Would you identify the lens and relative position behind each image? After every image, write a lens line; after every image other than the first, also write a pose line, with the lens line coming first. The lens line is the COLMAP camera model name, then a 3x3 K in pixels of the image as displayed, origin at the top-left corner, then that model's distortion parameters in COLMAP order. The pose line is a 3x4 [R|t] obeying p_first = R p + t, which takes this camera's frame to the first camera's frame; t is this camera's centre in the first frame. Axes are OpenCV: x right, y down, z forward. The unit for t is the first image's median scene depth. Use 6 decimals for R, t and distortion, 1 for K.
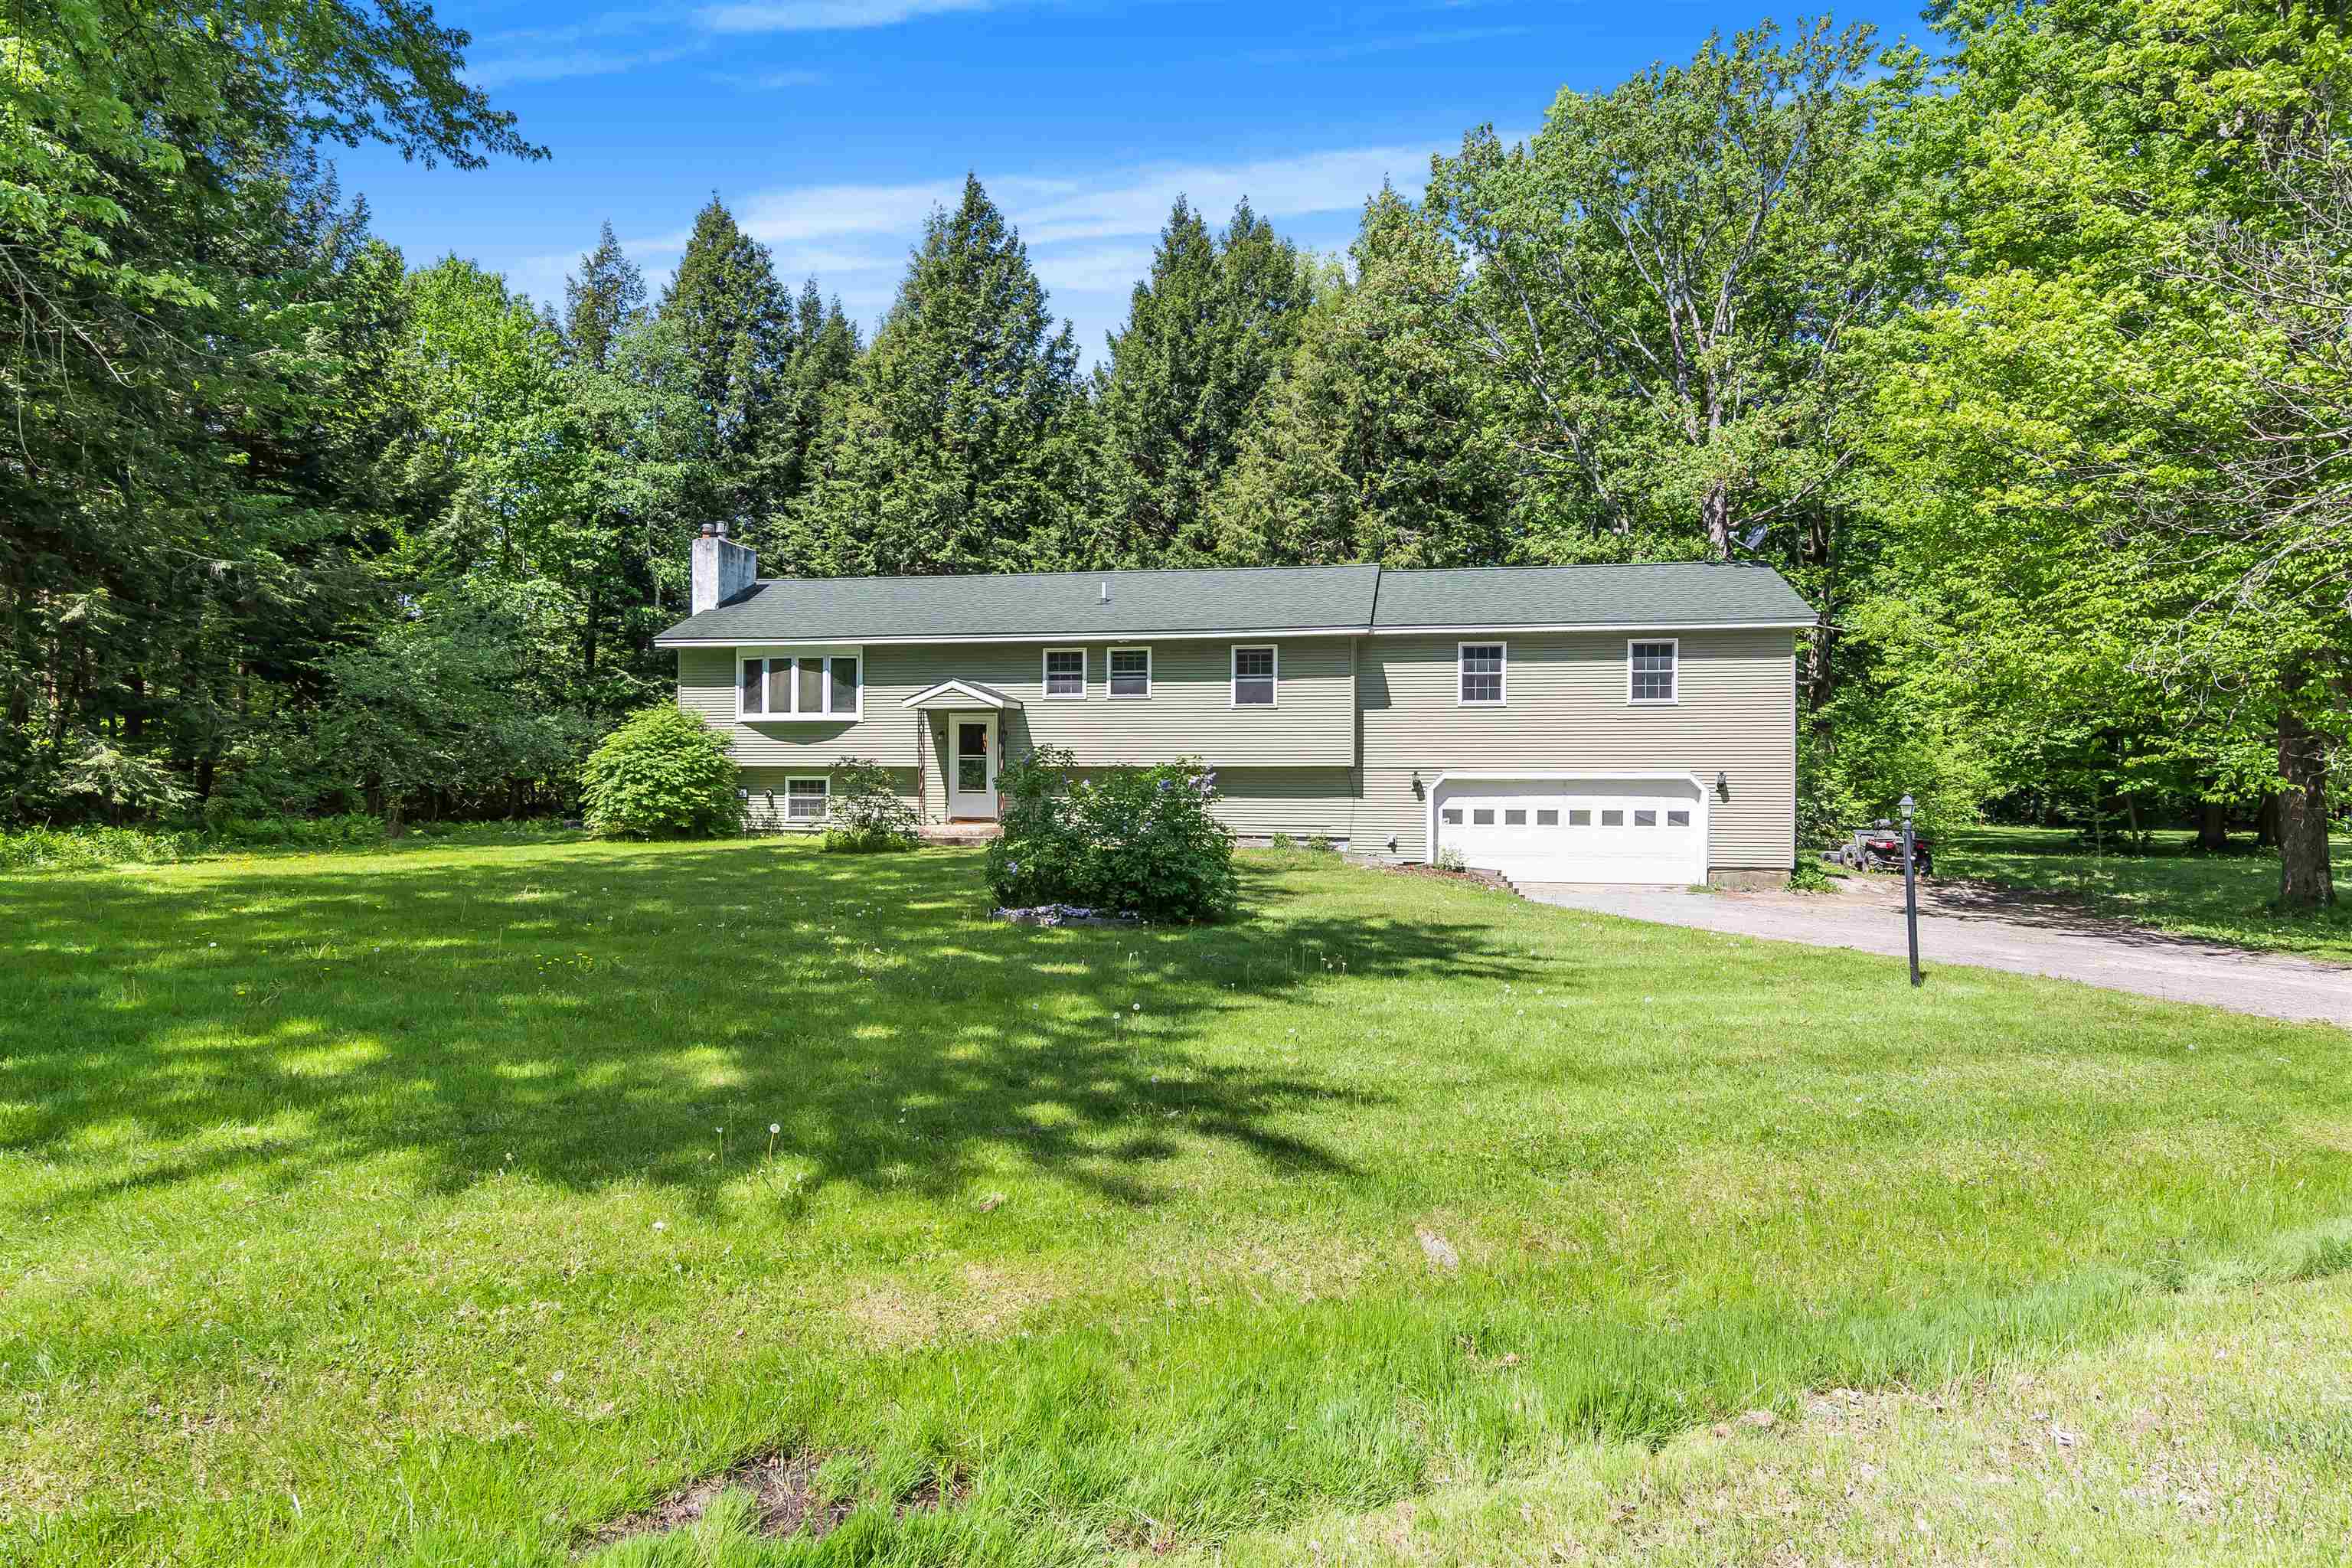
lens RADIAL K [[1276.4, 0, 1170.7], [0, 1276.4, 779.8], [0, 0, 1]] dist [-0.005284, -0.000626]
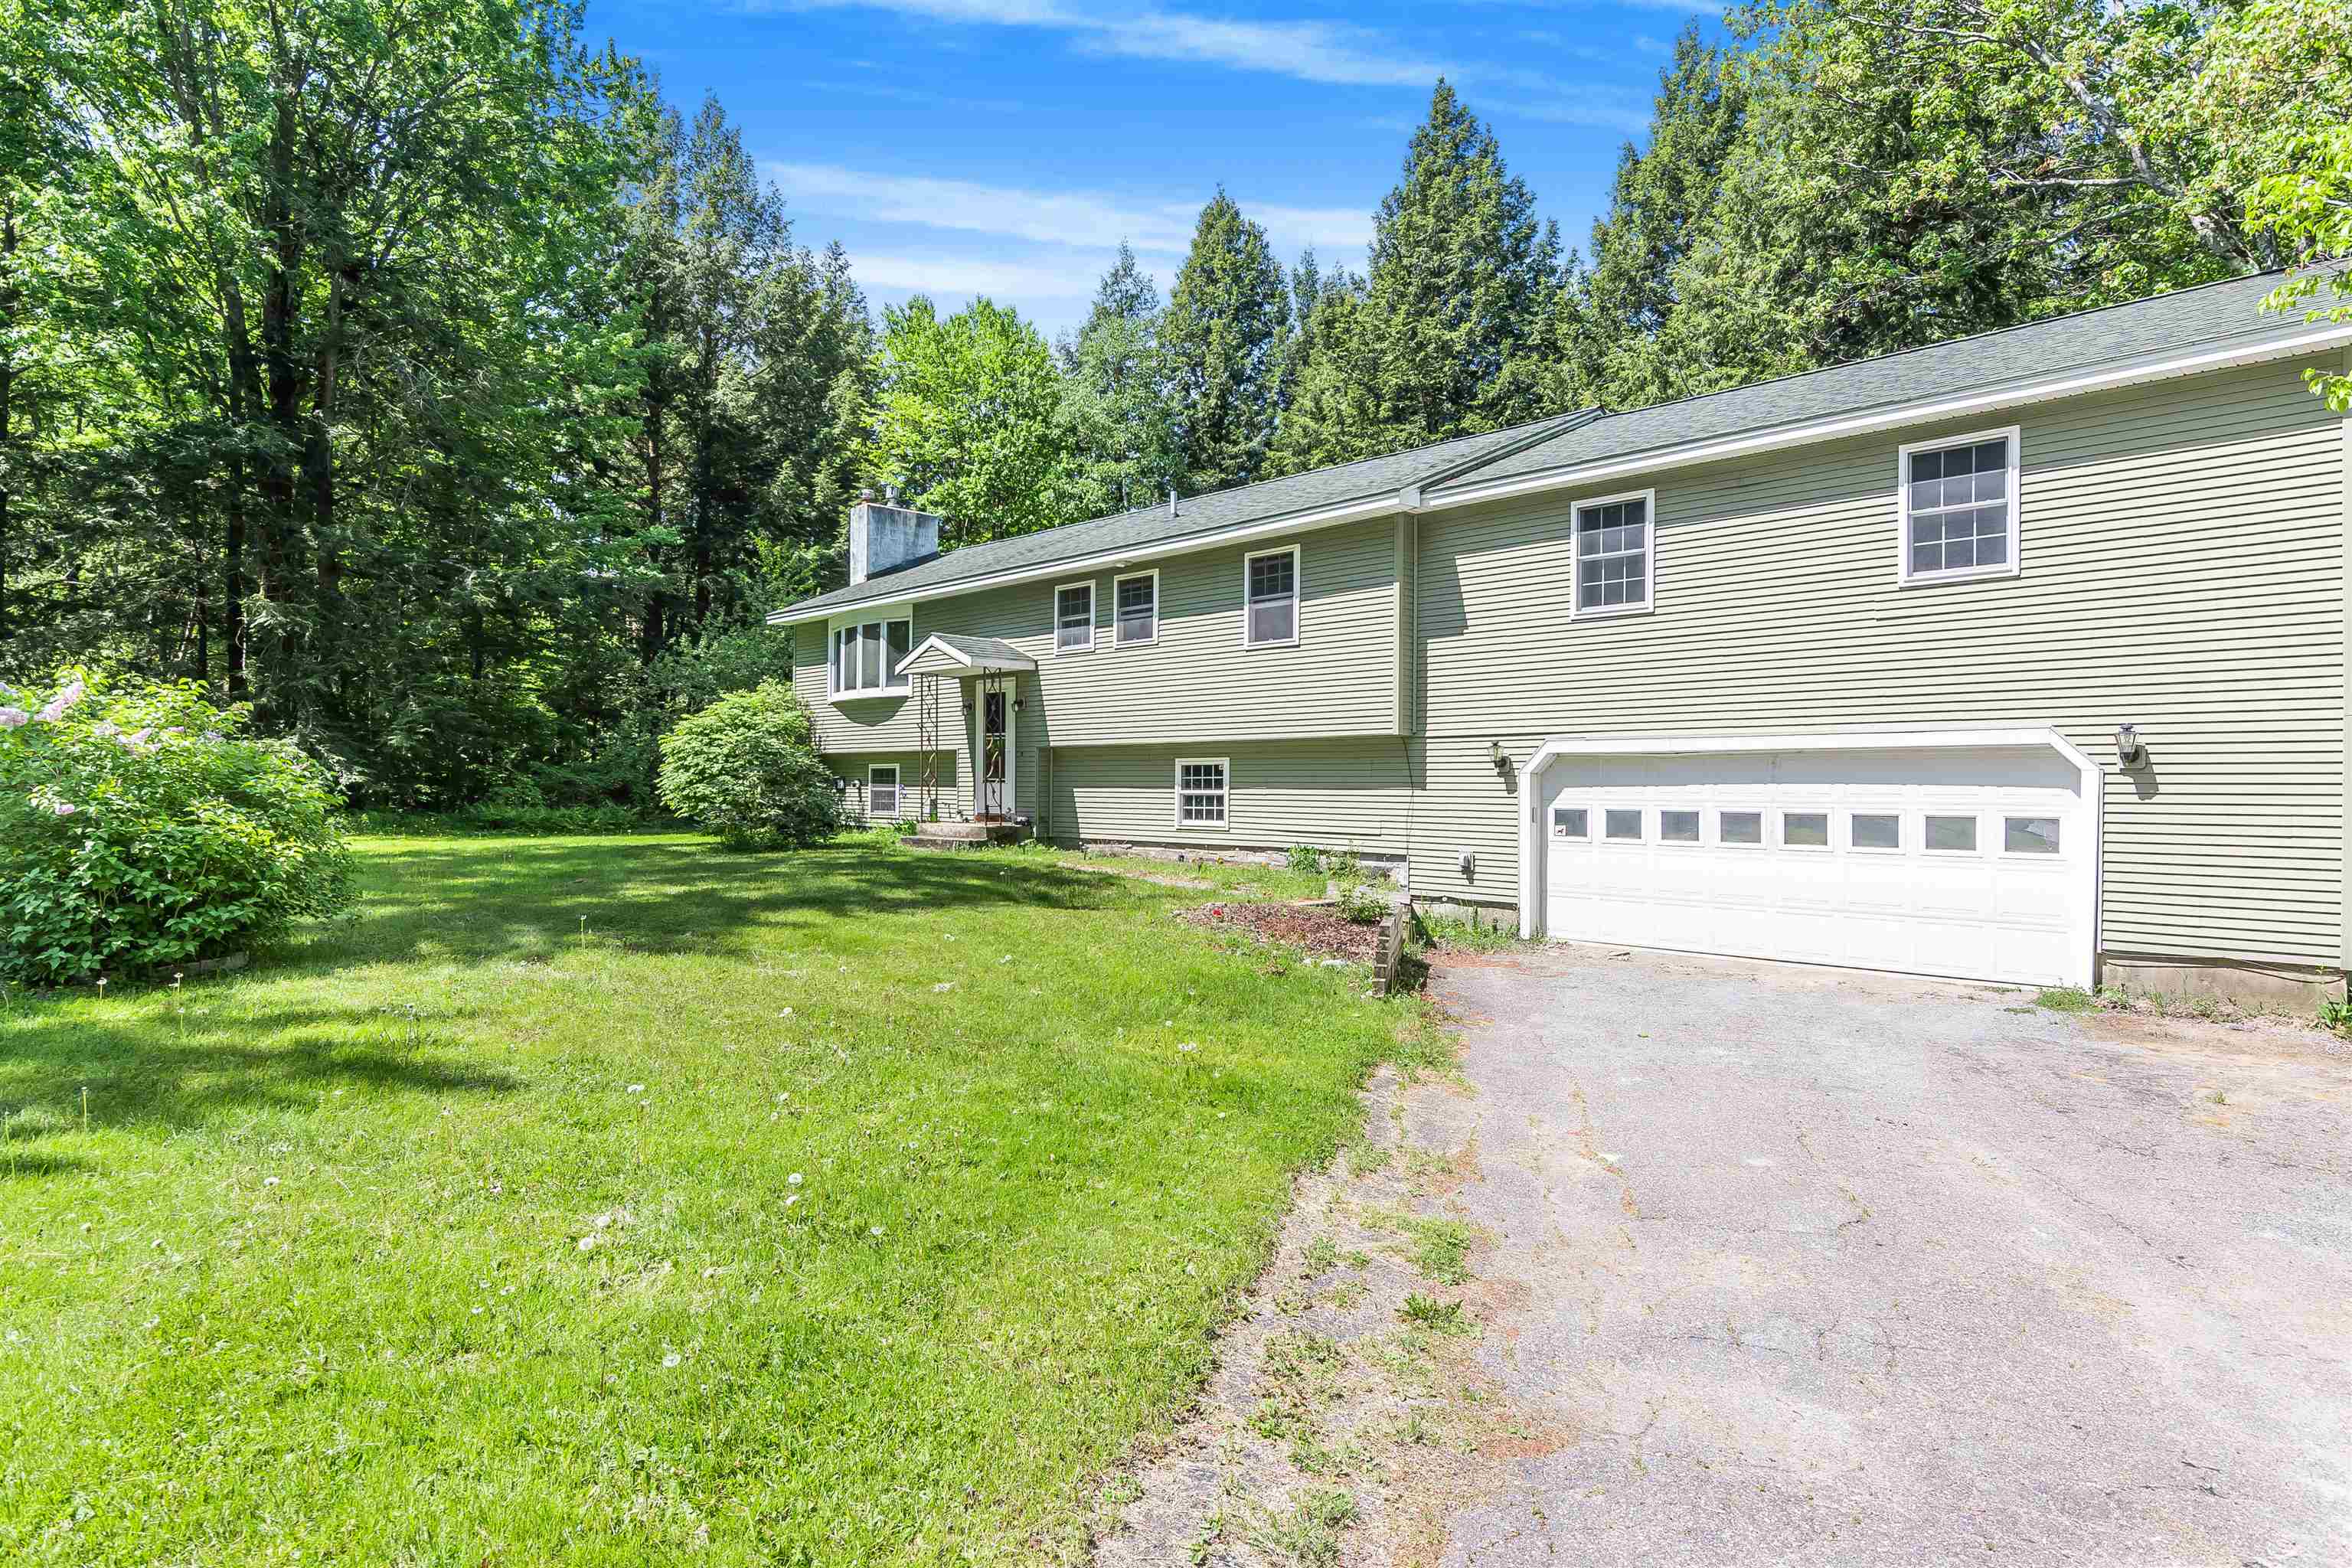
lens RADIAL K [[1251.5, 0, 1191.6], [0, 1251.5, 784.2], [0, 0, 1]] dist [-0.004130, 0.000846]
pose [[0.826030, 0.000261, -0.563626, 0.363126], [-0.005333, 0.999959, -0.007354, 0.016056], [0.563601, 0.009081, 0.825997, 0.433410]]
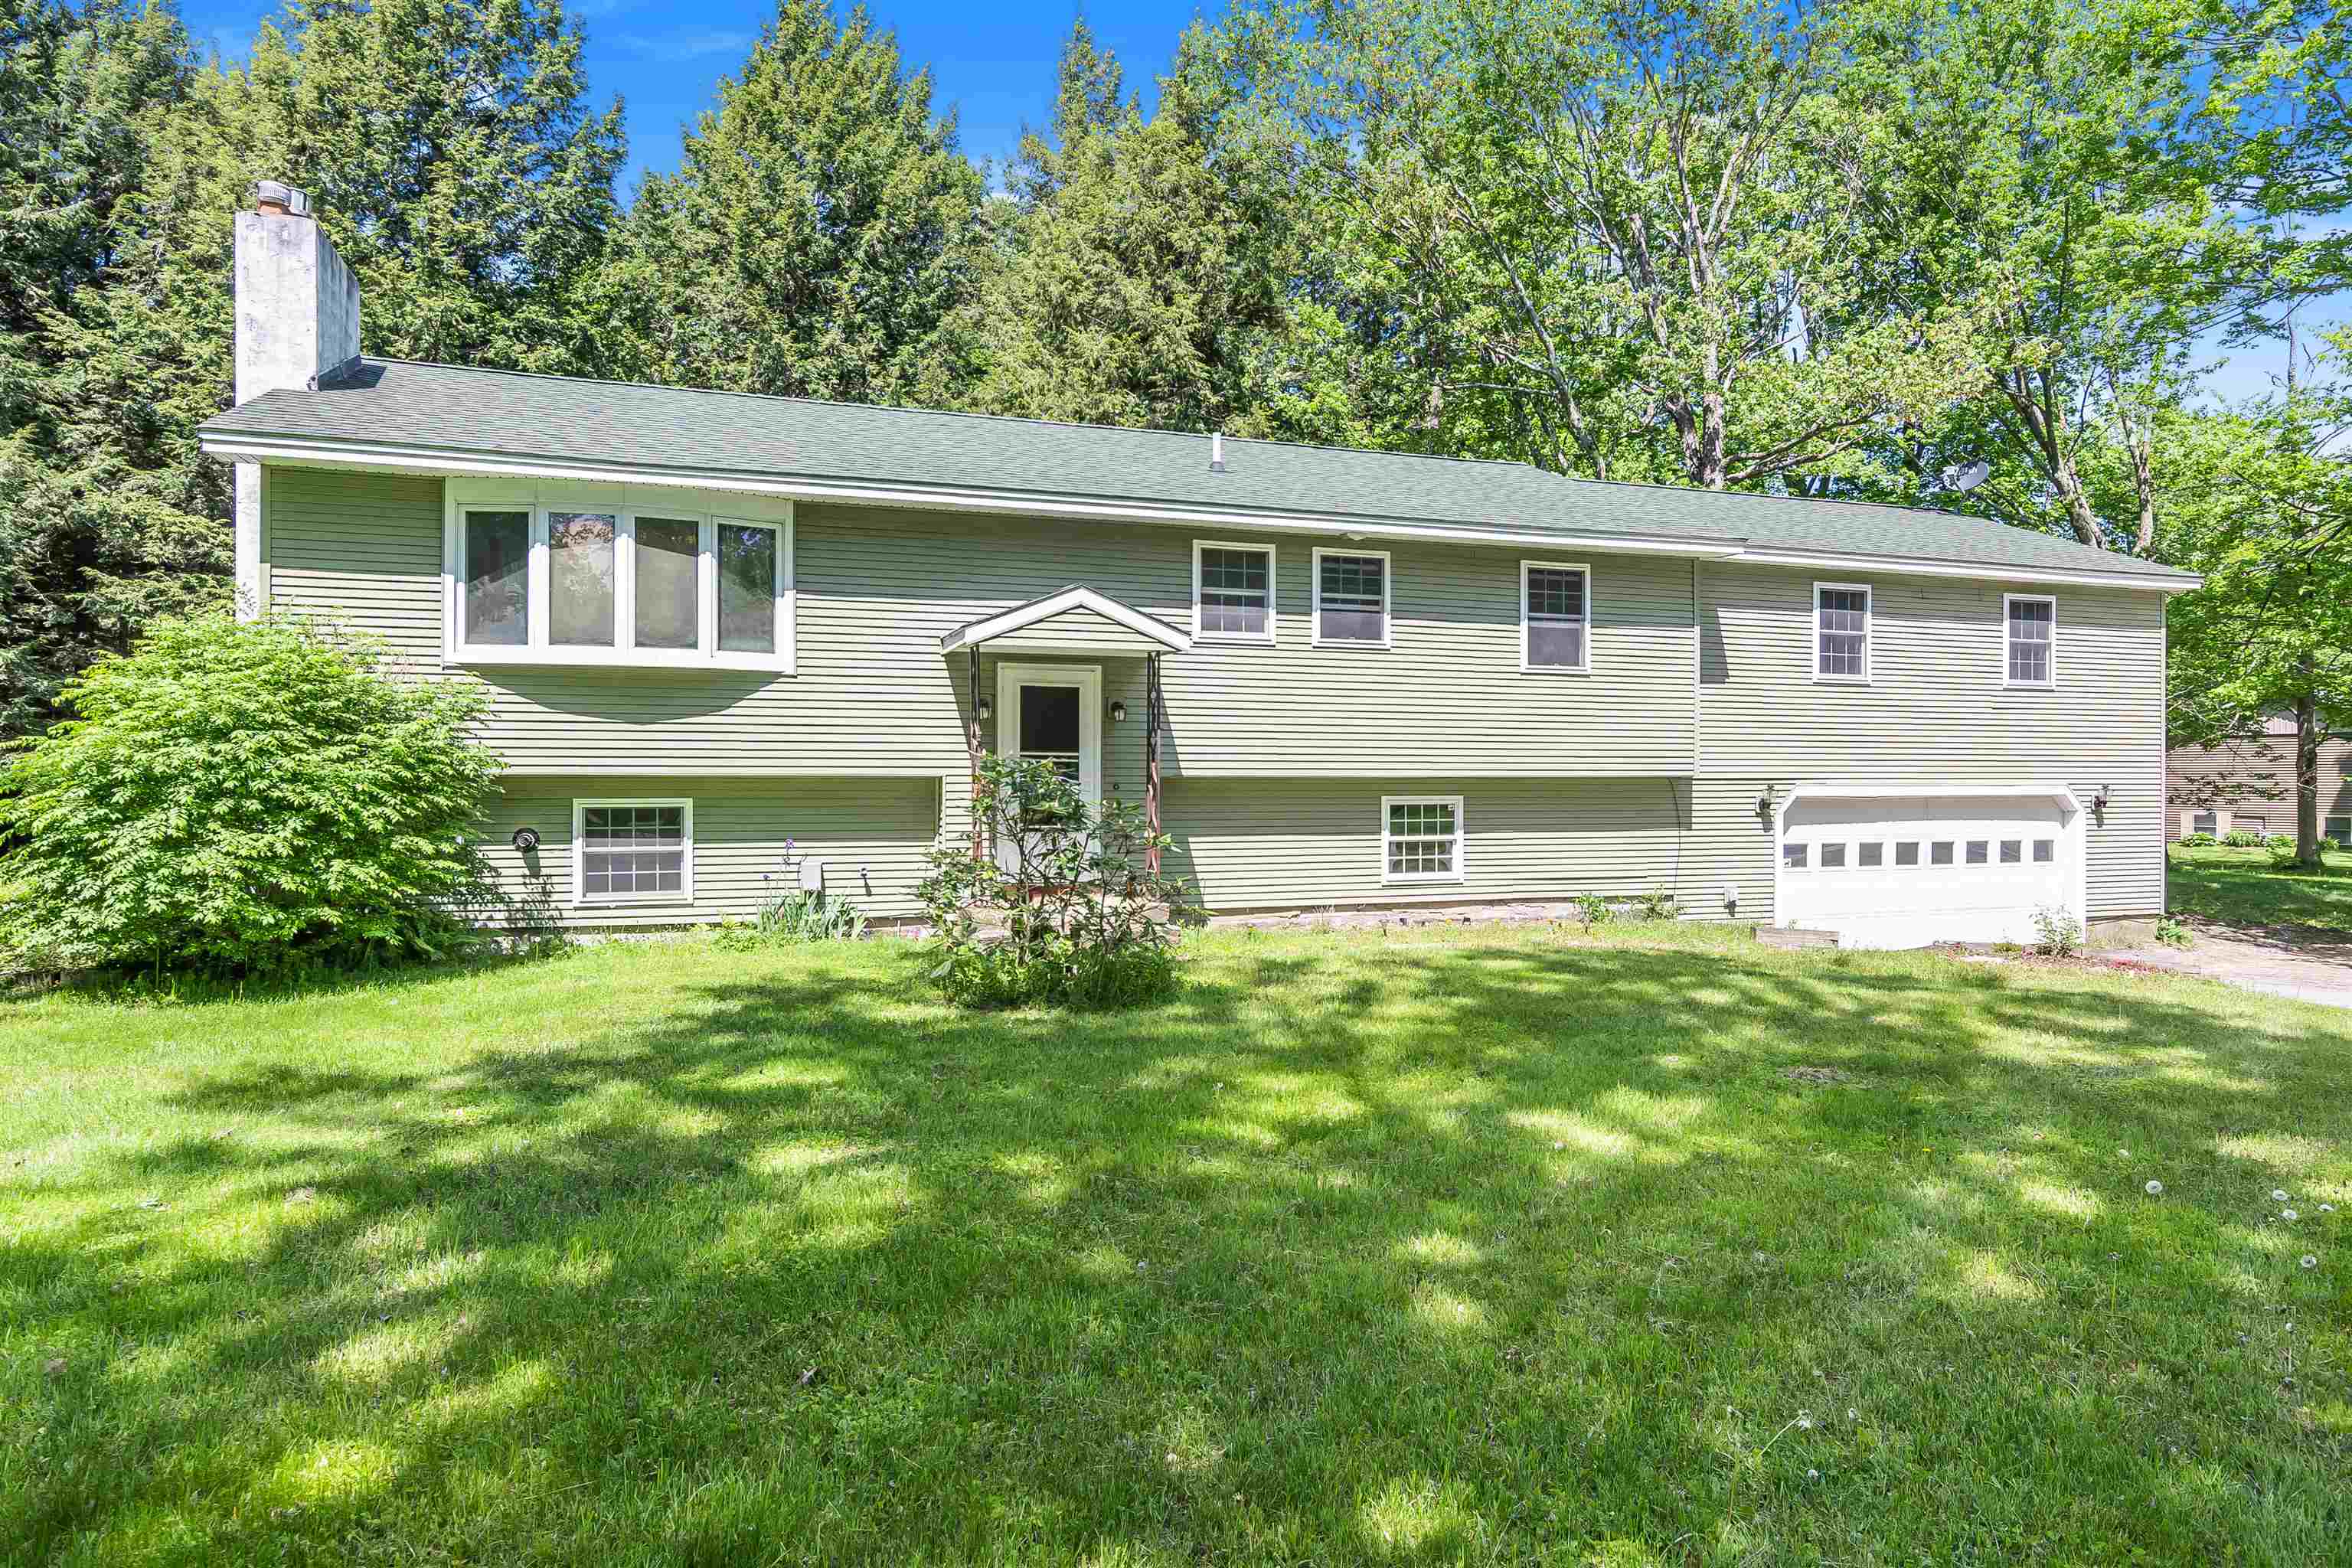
lens RADIAL K [[1344.4, 0, 1163.0], [0, 1344.4, 781.1], [0, 0, 1]] dist [-0.001756, 0.001507]
pose [[0.872205, -0.001546, 0.489139, -0.356658], [0.003123, 0.999992, -0.002409, -0.007157], [-0.489131, 0.003629, 0.872203, 0.531474]]
